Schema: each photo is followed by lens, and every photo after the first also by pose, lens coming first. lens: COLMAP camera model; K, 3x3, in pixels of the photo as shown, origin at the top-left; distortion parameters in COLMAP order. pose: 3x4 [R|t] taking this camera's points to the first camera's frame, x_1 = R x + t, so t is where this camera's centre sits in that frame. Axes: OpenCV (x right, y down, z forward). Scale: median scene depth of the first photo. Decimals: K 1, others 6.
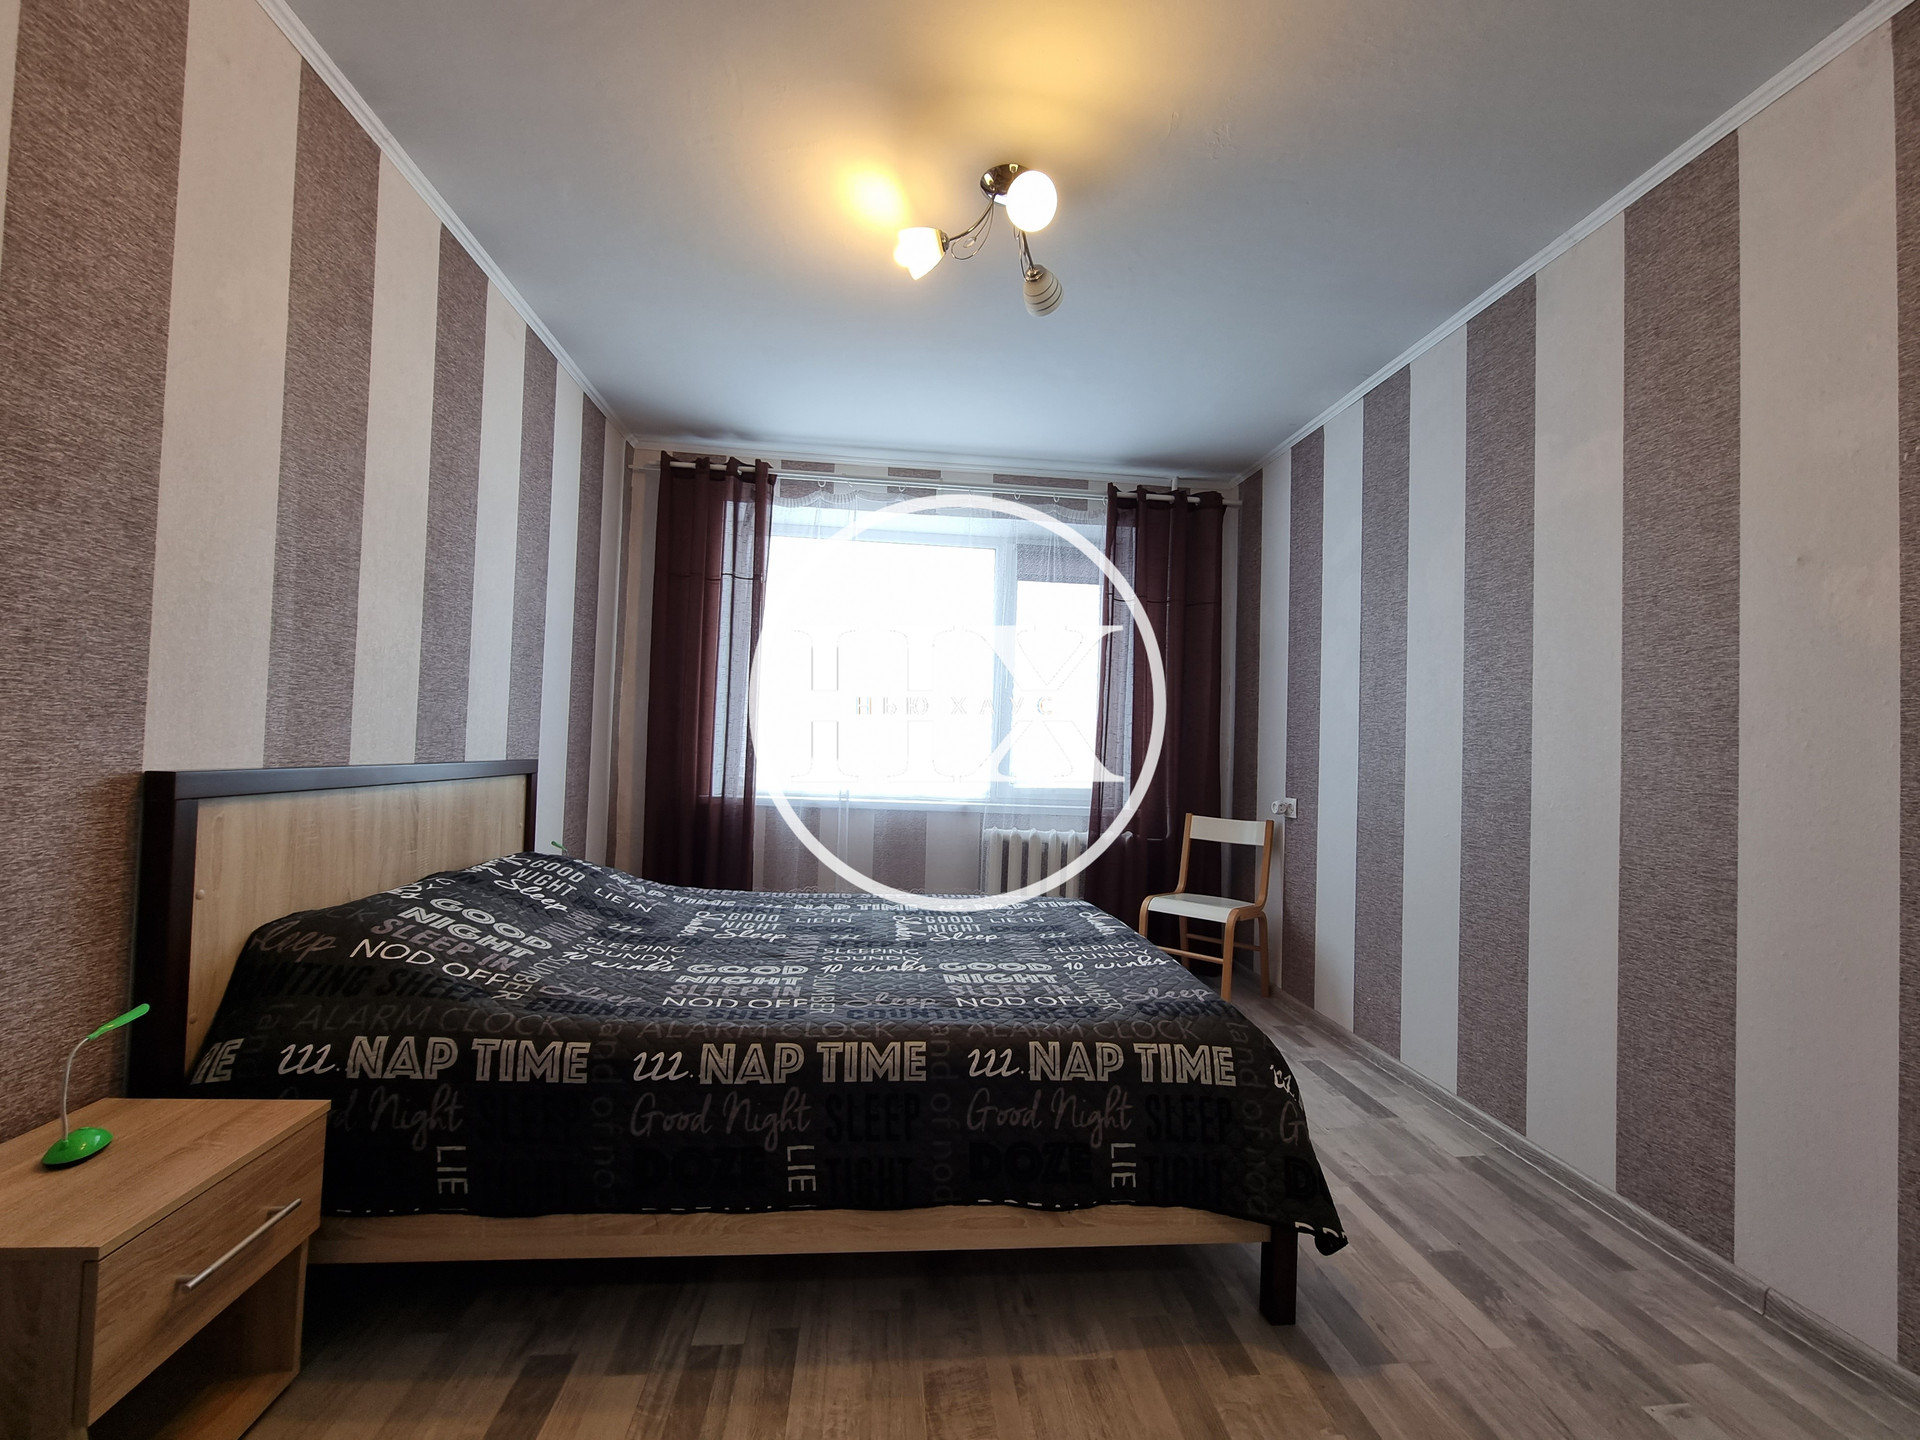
lens RADIAL K [[794.3, 0, 954.7], [0, 794.3, 734.2], [0, 0, 1]] dist [-0.007146, 0.001360]
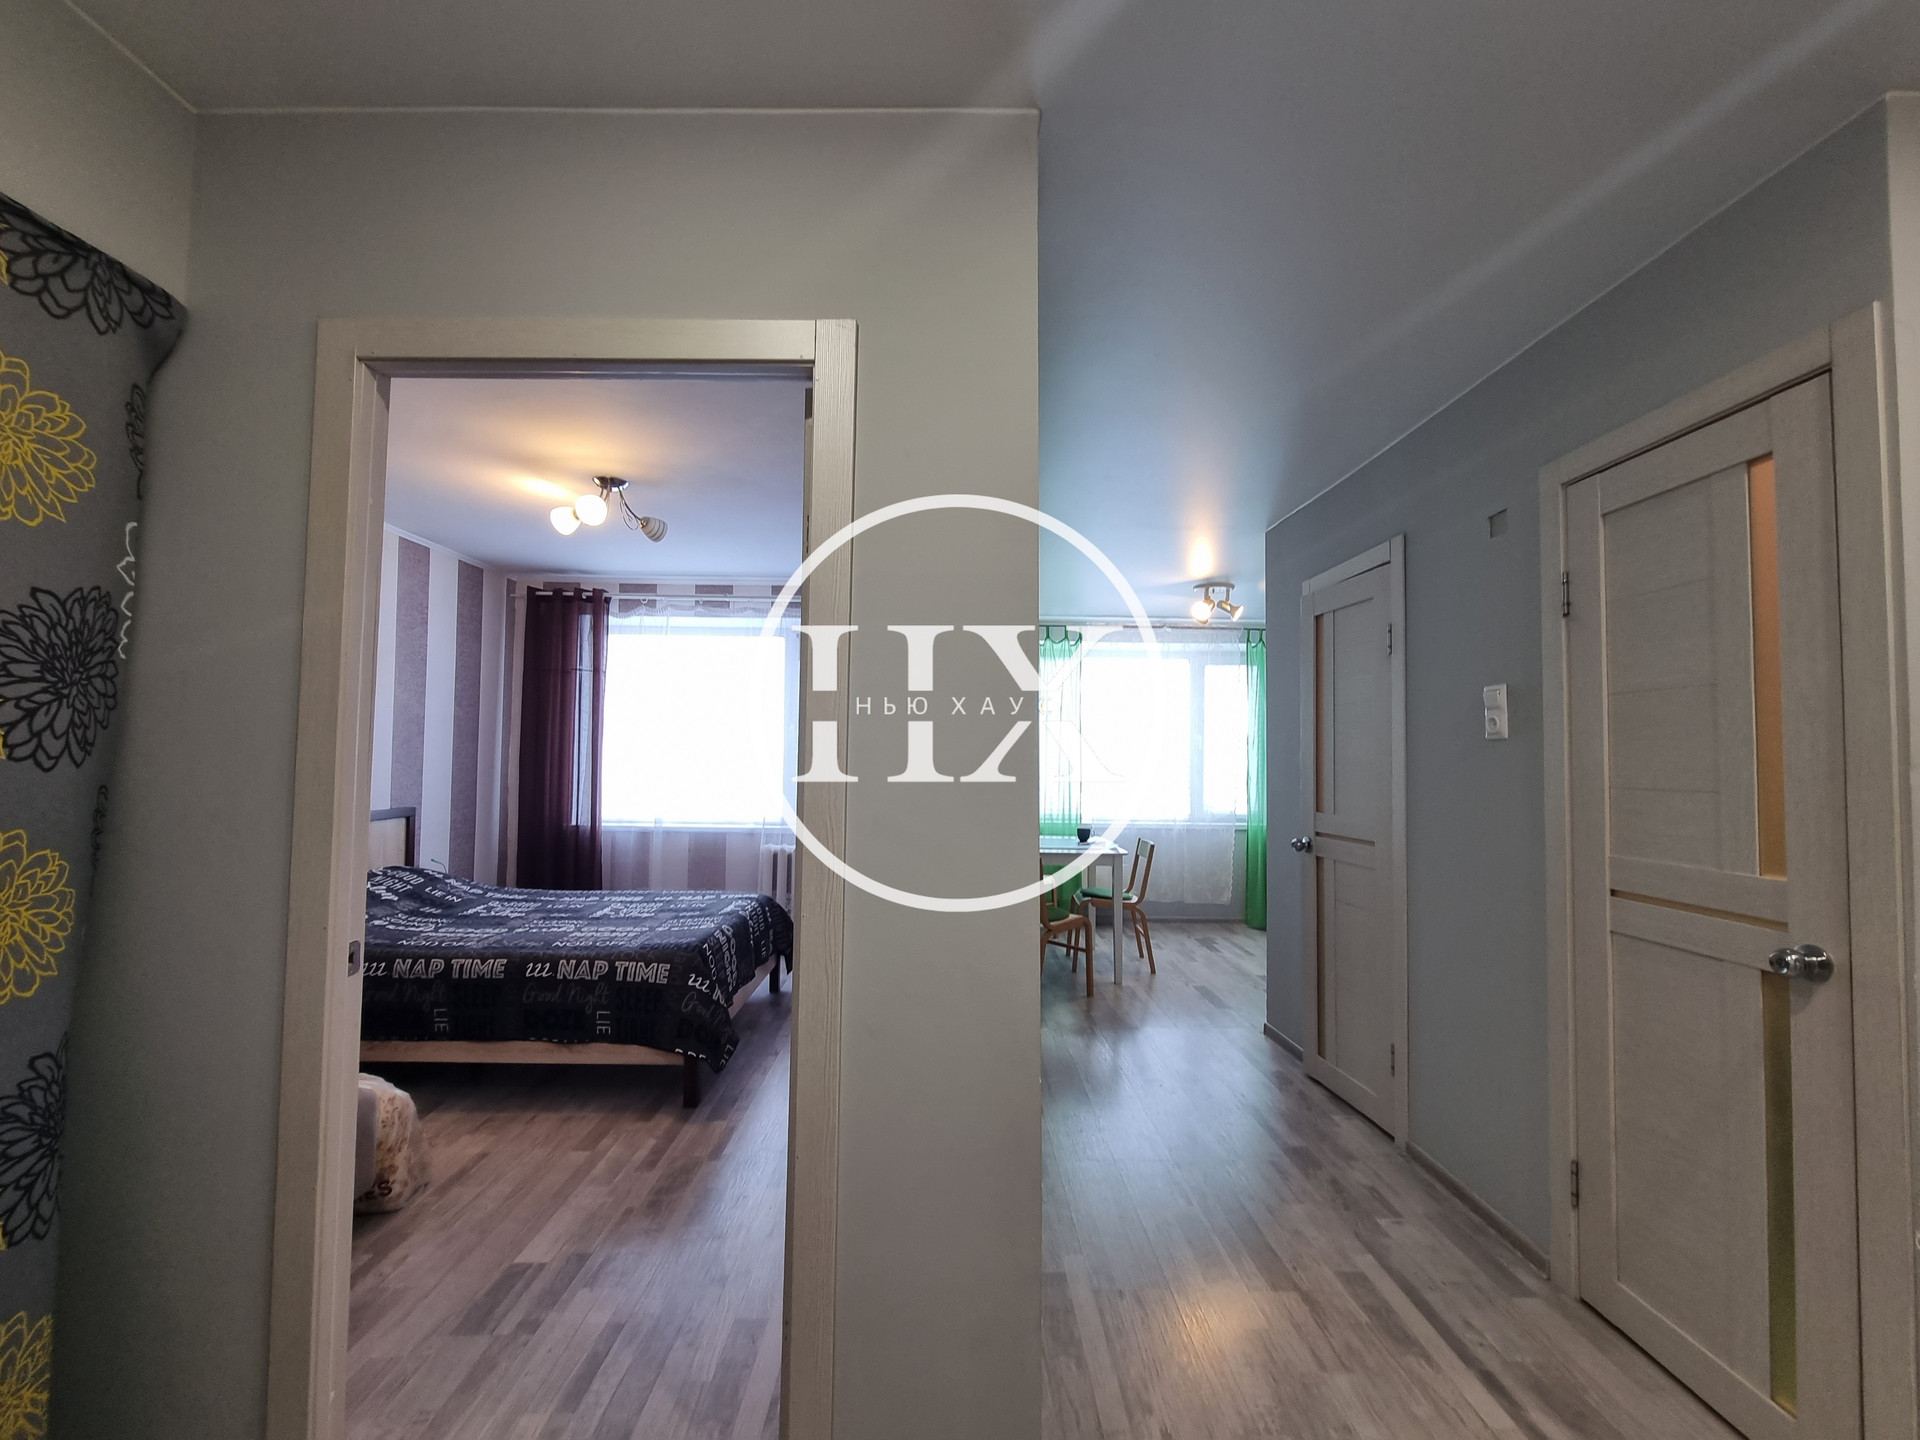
lens RADIAL K [[794.3, 0, 957.1], [0, 794.3, 729.8], [0, 0, 1]] dist [-0.007146, 0.001360]
pose [[0.996227, -0.026936, -0.082498, 0.898003], [0.025664, 0.999535, -0.016441, -0.089738], [0.082903, 0.014261, 0.996456, -0.634878]]
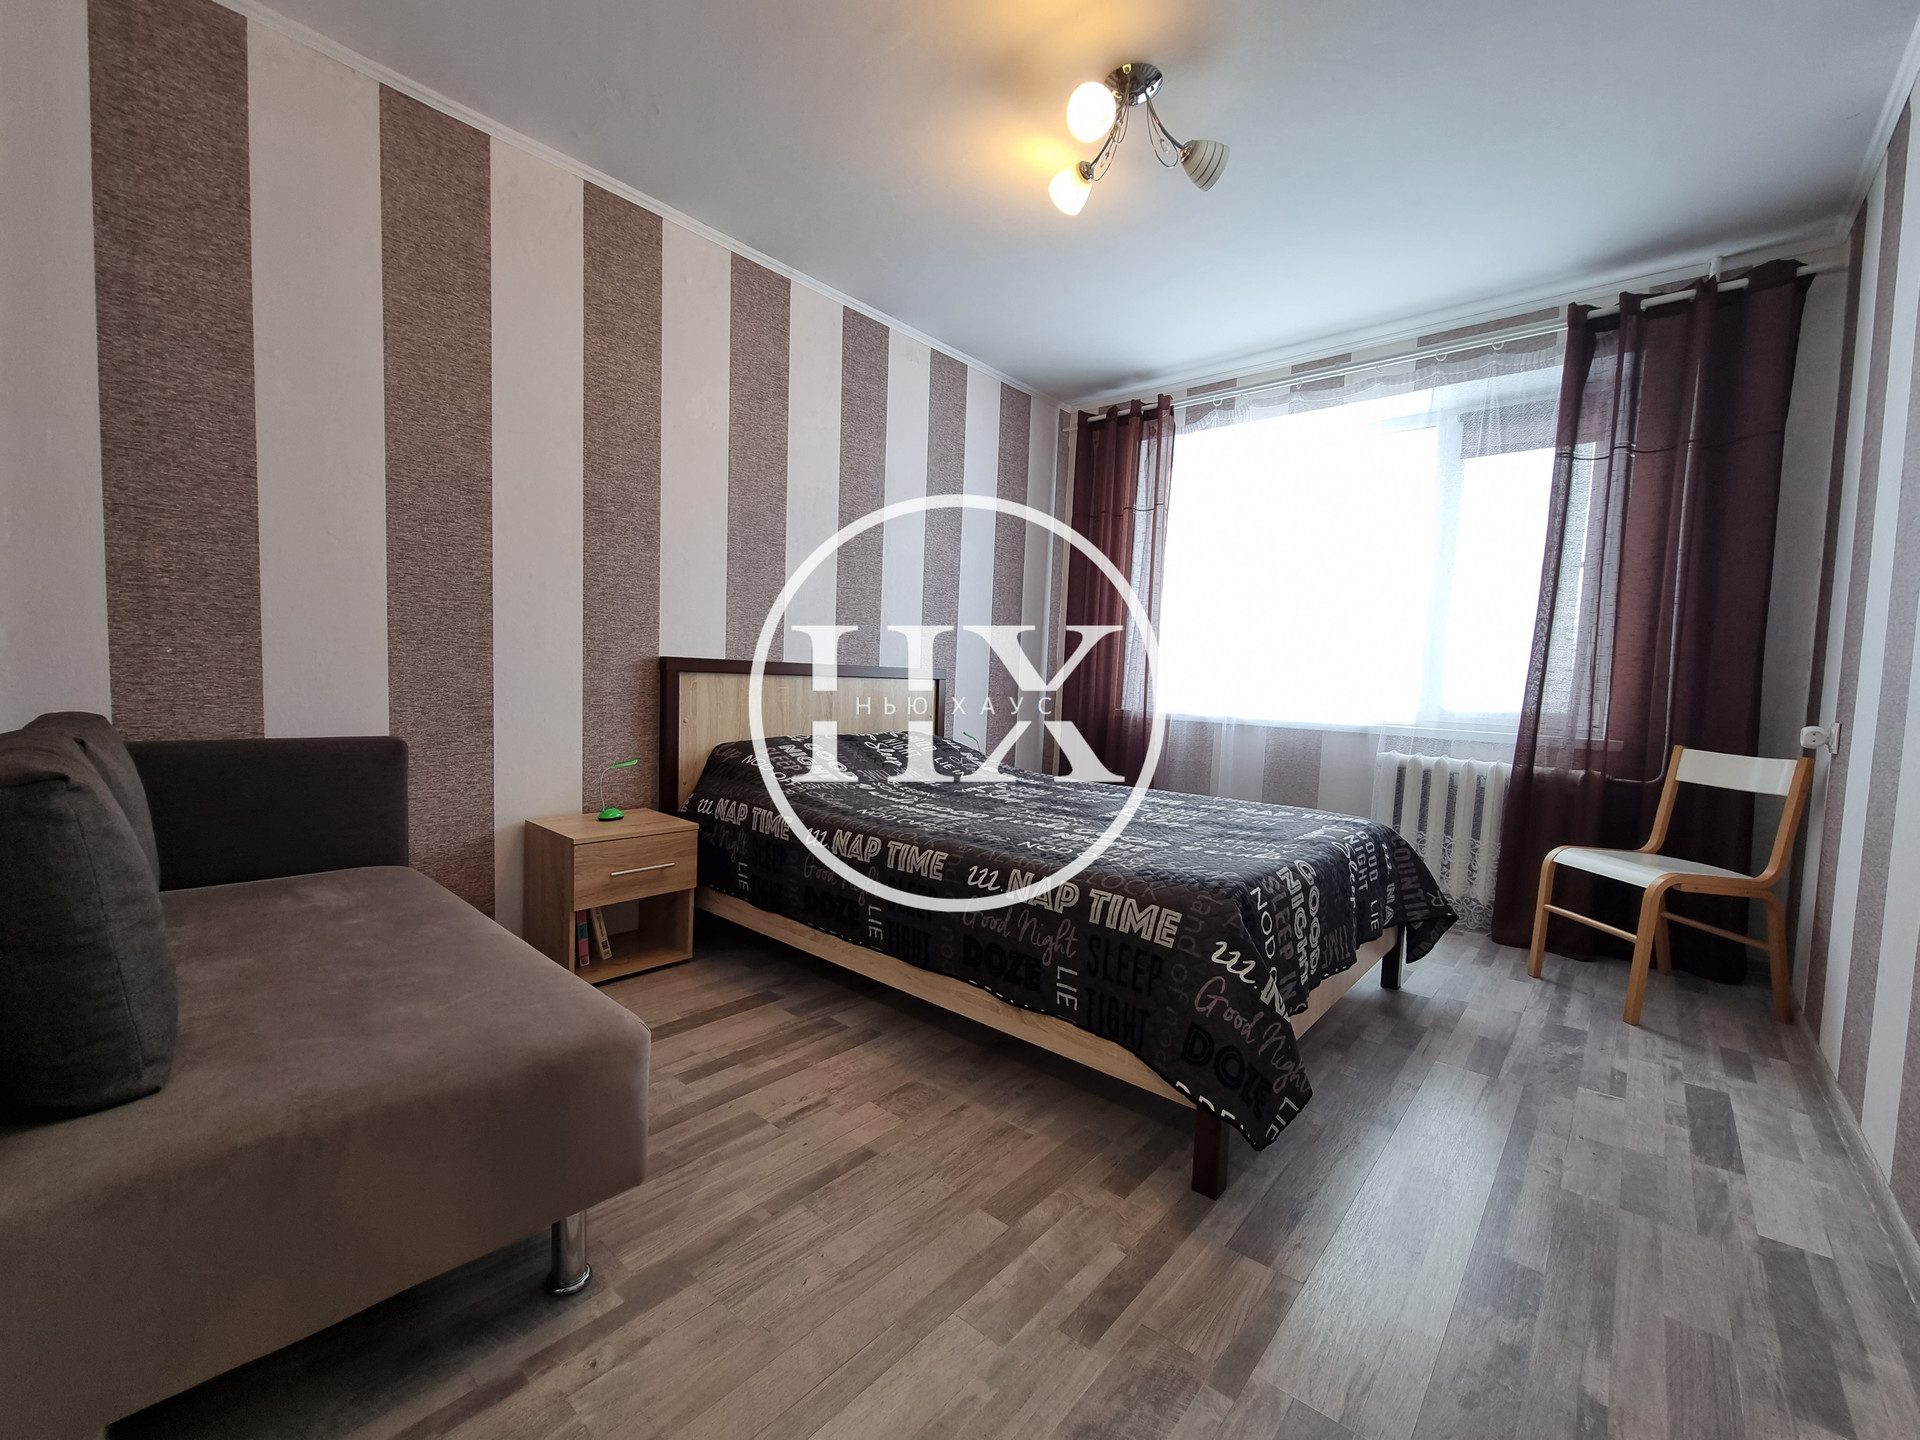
lens RADIAL K [[794.3, 0, 961.0], [0, 794.3, 733.8], [0, 0, 1]] dist [-0.007146, 0.001360]
pose [[0.689839, 0.042332, -0.722724, 0.646634], [0.002482, 0.998145, 0.060833, 0.078821], [0.723958, -0.043759, 0.688454, 0.087628]]
